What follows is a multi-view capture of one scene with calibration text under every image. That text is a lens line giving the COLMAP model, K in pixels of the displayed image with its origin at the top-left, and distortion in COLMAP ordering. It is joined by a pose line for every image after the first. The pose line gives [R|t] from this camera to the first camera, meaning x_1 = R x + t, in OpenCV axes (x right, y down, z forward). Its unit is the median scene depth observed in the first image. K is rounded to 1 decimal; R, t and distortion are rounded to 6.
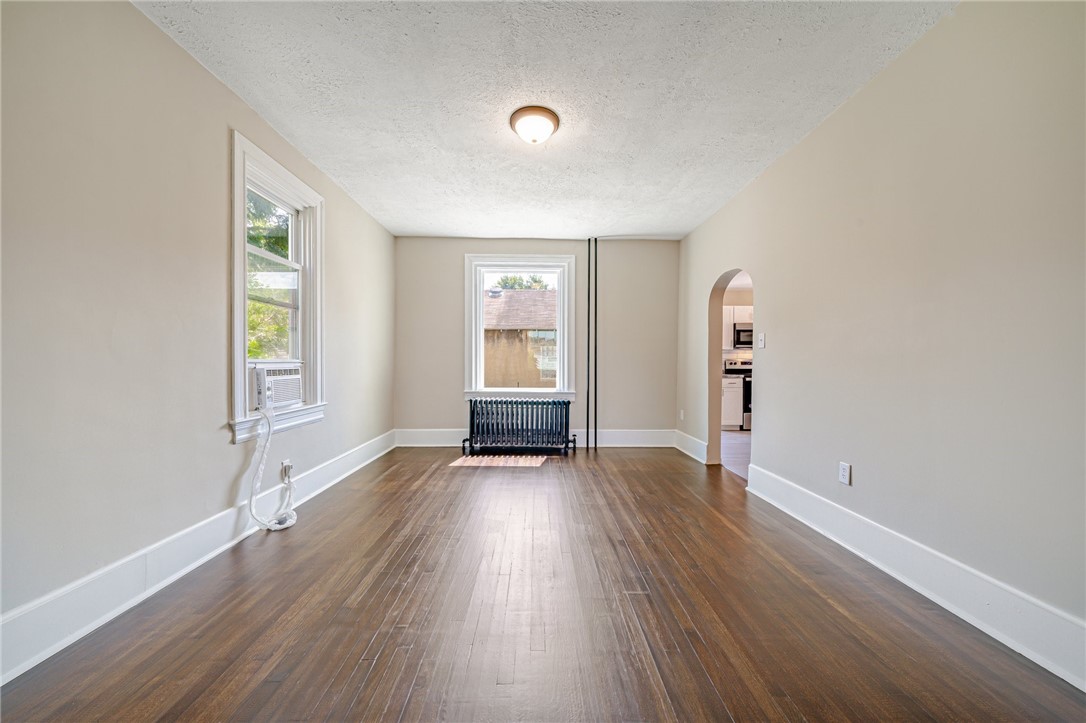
lens RADIAL K [[381.6, 0, 542.6], [0, 381.6, 370.4], [0, 0, 1]] dist [-0.000814, -0.000120]
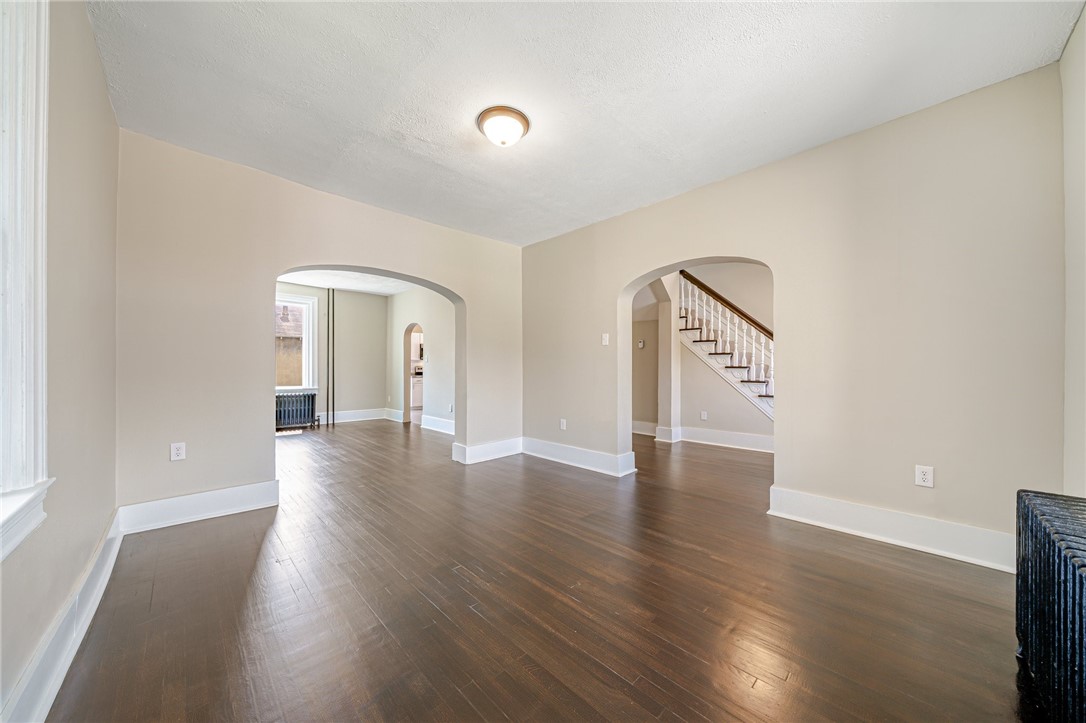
lens RADIAL K [[381.6, 0, 542.6], [0, 381.6, 370.4], [0, 0, 1]] dist [-0.000814, -0.000120]
pose [[0.720244, 0.005047, 0.693702, -0.328224], [0.000550, 0.999969, -0.007847, -0.002260], [-0.693721, 0.006034, 0.720219, -0.720348]]
